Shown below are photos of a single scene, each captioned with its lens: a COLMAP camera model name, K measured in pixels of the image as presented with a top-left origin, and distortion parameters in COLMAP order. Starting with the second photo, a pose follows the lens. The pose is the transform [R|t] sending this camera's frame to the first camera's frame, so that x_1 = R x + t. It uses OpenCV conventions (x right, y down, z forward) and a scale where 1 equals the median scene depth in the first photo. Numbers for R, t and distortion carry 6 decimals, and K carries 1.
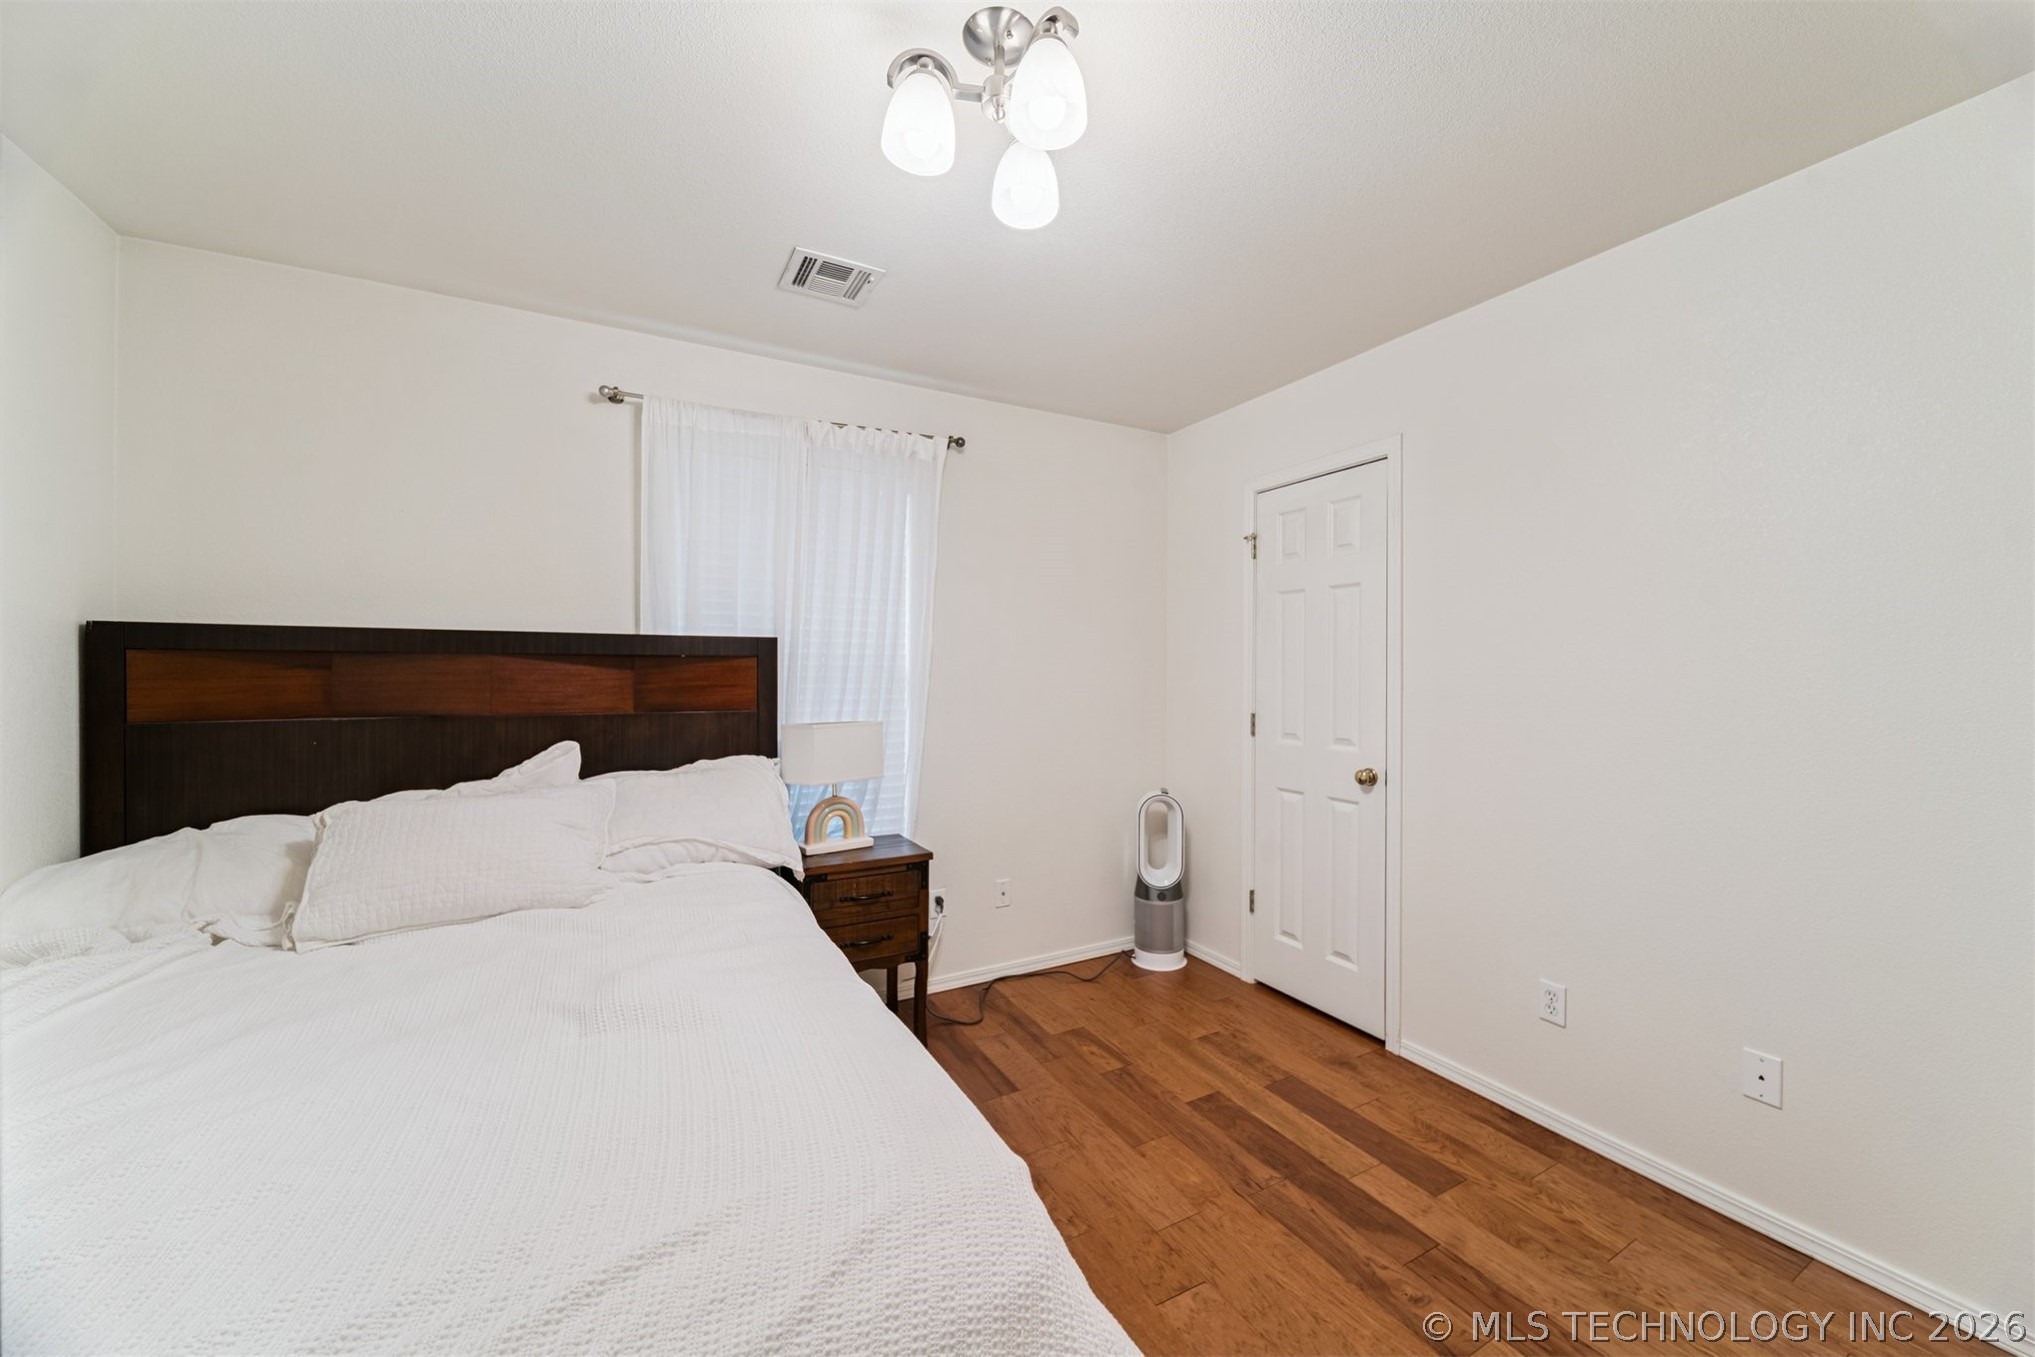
lens RADIAL K [[765.7, 0, 1018.1], [0, 765.7, 681.8], [0, 0, 1]] dist [-0.000056, -0.000077]
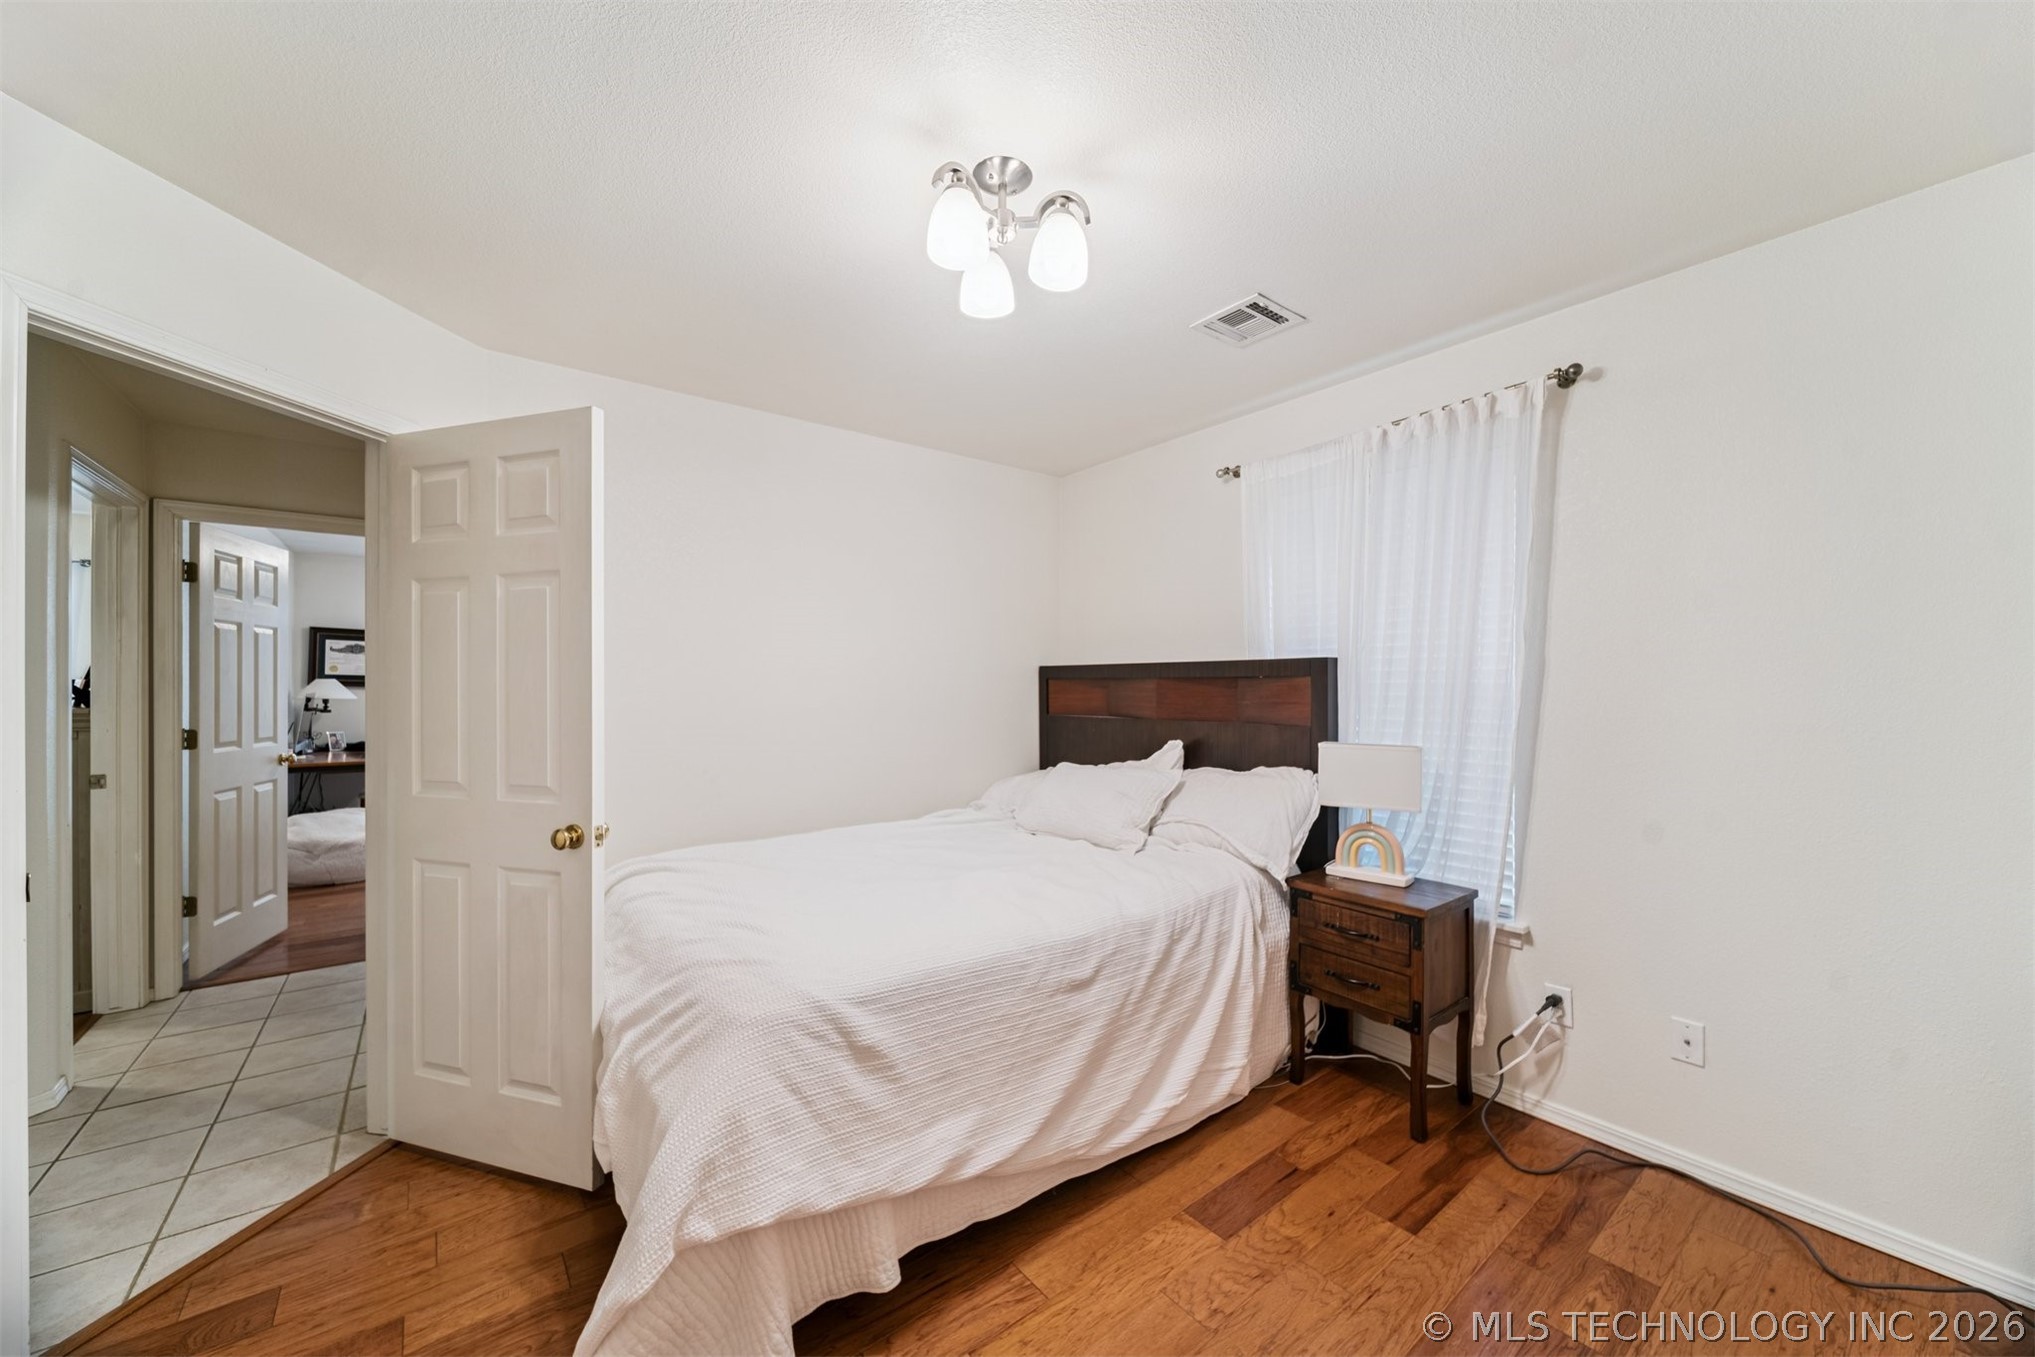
lens RADIAL K [[752.4, 0, 1028.9], [0, 752.4, 692.5], [0, 0, 1]] dist [0.000081, -0.000288]
pose [[0.167825, 0.002987, -0.985812, 0.630693], [-0.013370, 0.999910, 0.000753, -0.005239], [0.985726, 0.013054, 0.167850, 0.451128]]
